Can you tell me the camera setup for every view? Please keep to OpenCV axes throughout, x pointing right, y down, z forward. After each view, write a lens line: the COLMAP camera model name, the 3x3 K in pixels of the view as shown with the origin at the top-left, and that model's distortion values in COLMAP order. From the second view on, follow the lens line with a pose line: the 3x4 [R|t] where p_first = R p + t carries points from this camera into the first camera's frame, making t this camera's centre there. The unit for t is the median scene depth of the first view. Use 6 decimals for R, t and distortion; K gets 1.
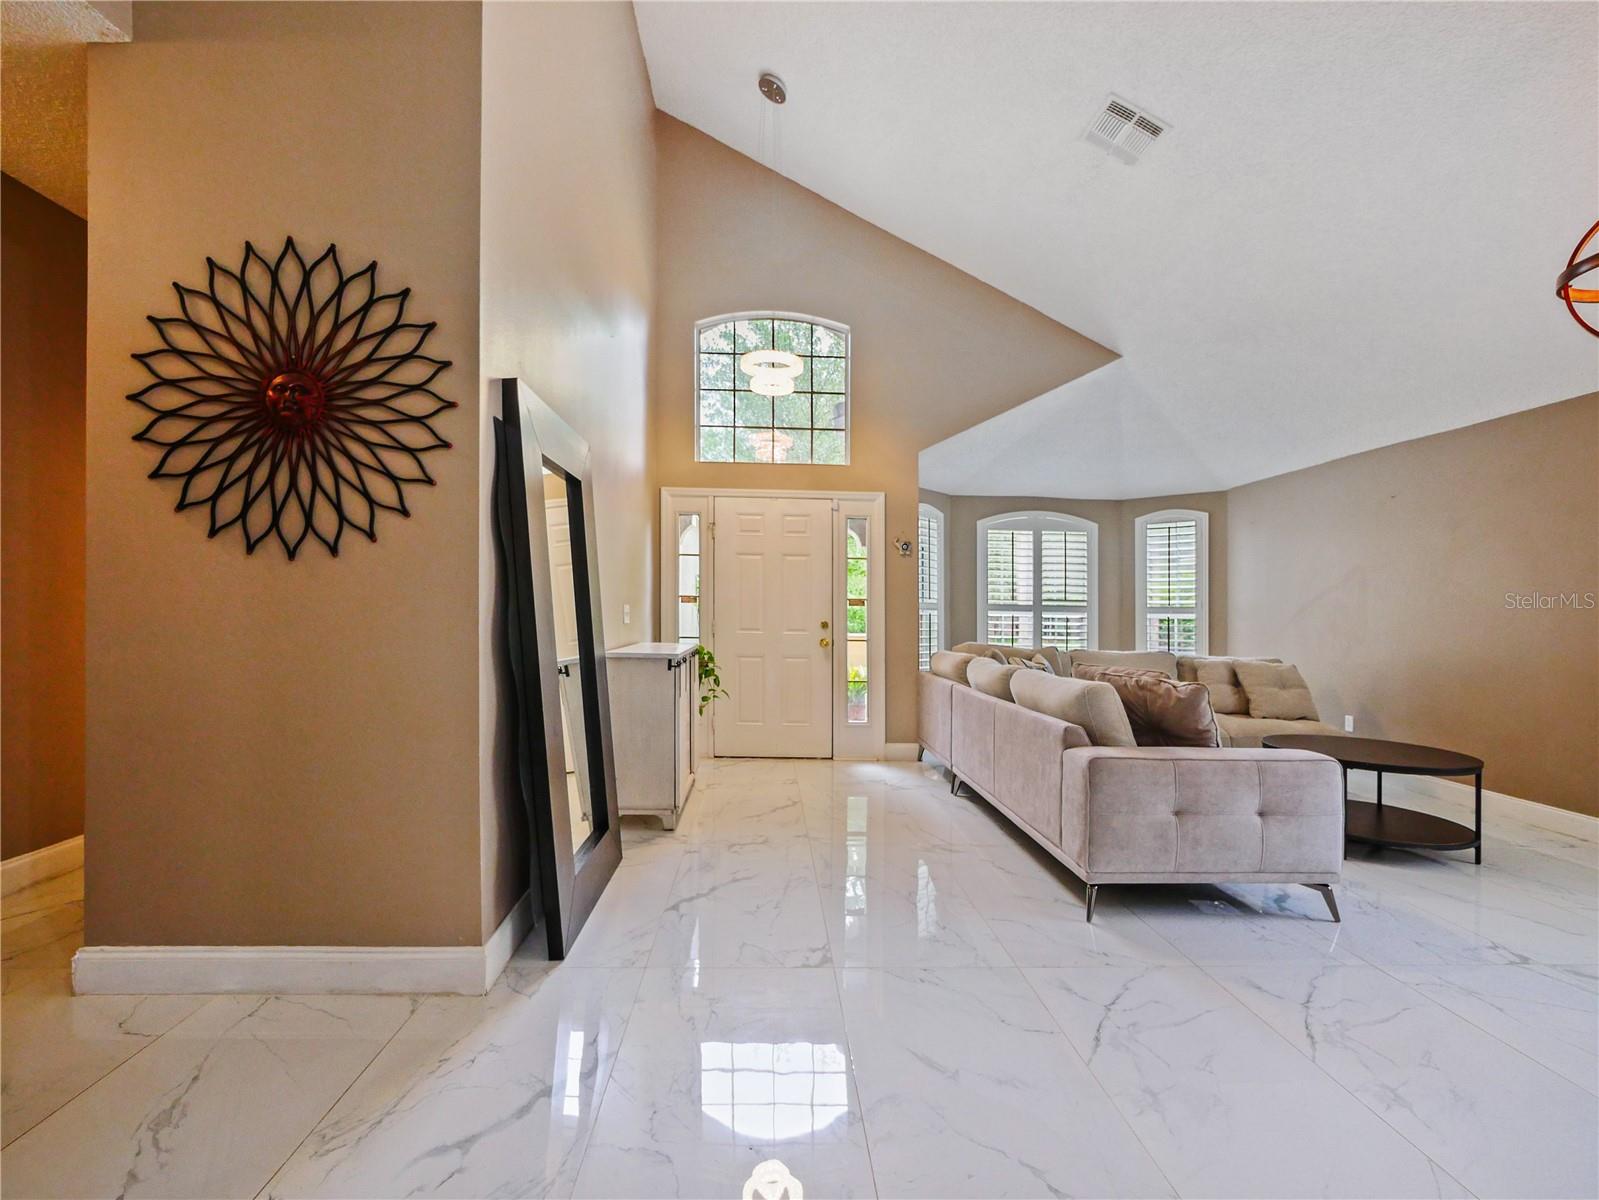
lens RADIAL K [[703.9, 0, 795.0], [0, 703.9, 628.2], [0, 0, 1]] dist [-0.001419, 0.000290]
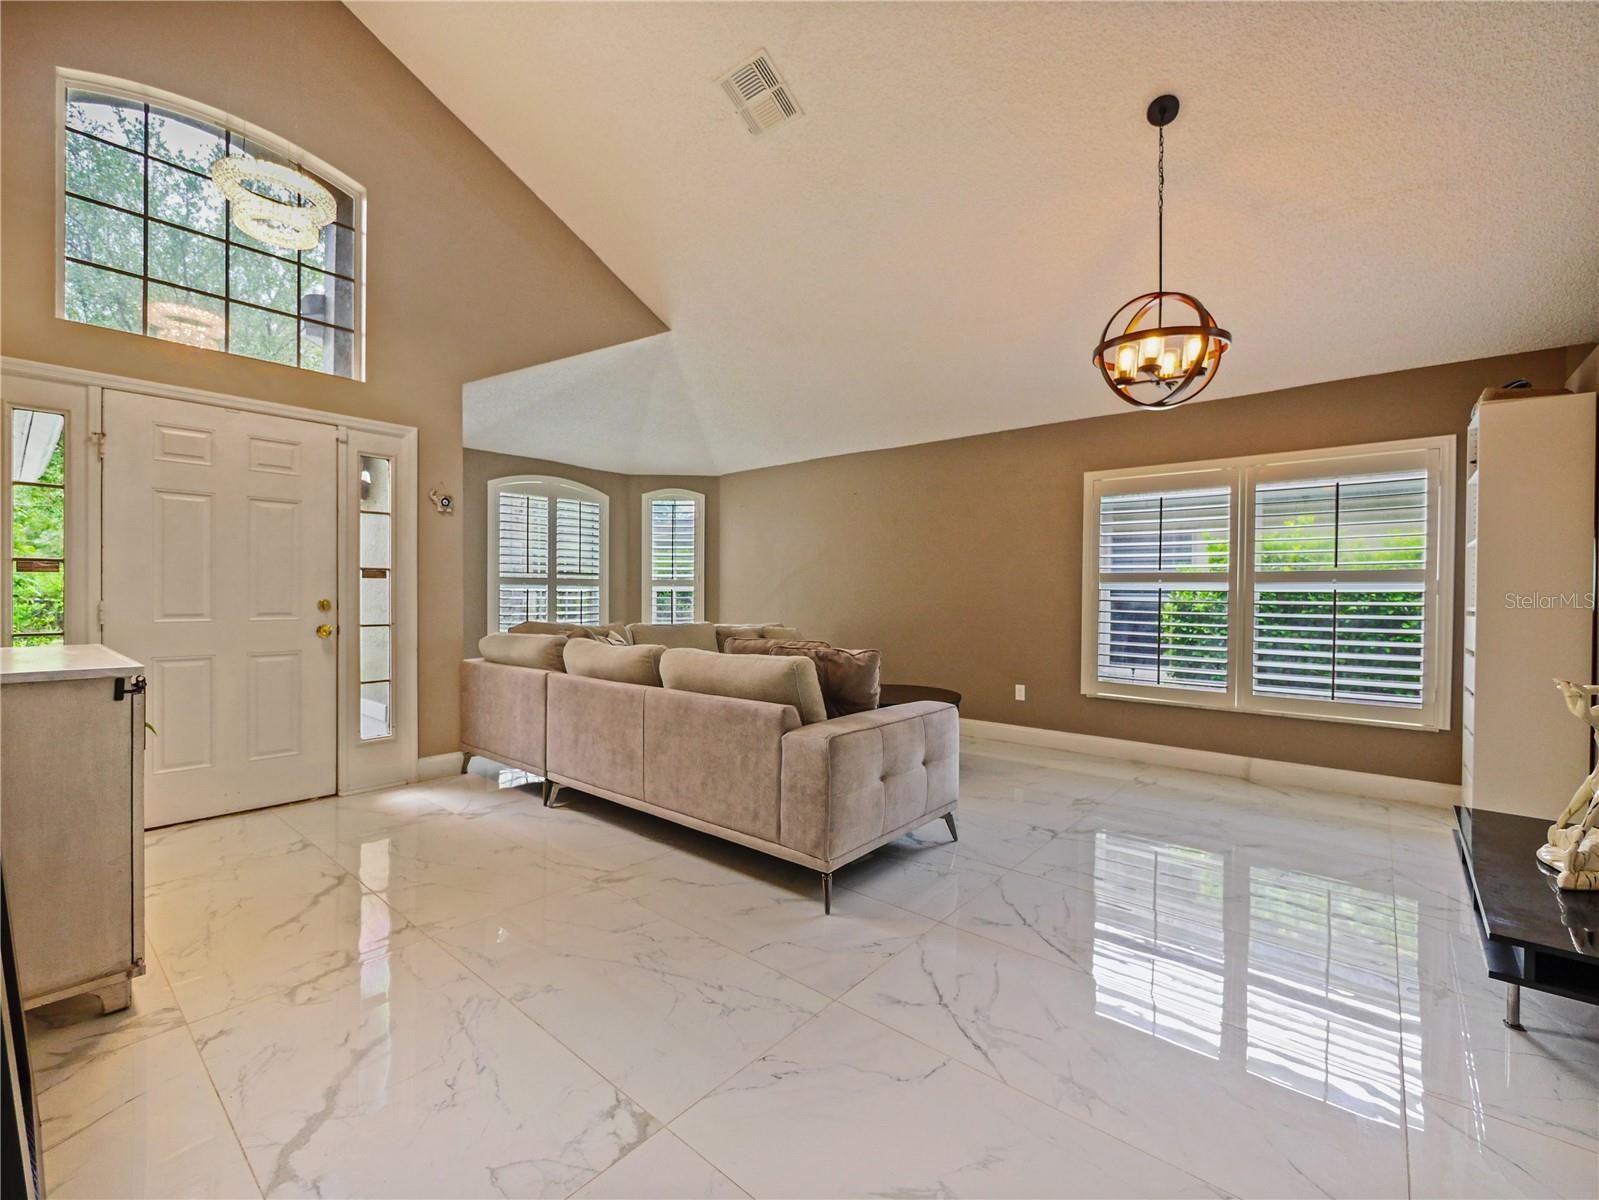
lens RADIAL K [[690.5, 0, 792.0], [0, 690.5, 597.8], [0, 0, 1]] dist [-0.003899, -0.000122]
pose [[0.685943, -0.018533, 0.727419, -0.142017], [0.023767, 0.999713, 0.003058, -0.003364], [-0.727267, 0.015191, 0.686187, 0.207518]]
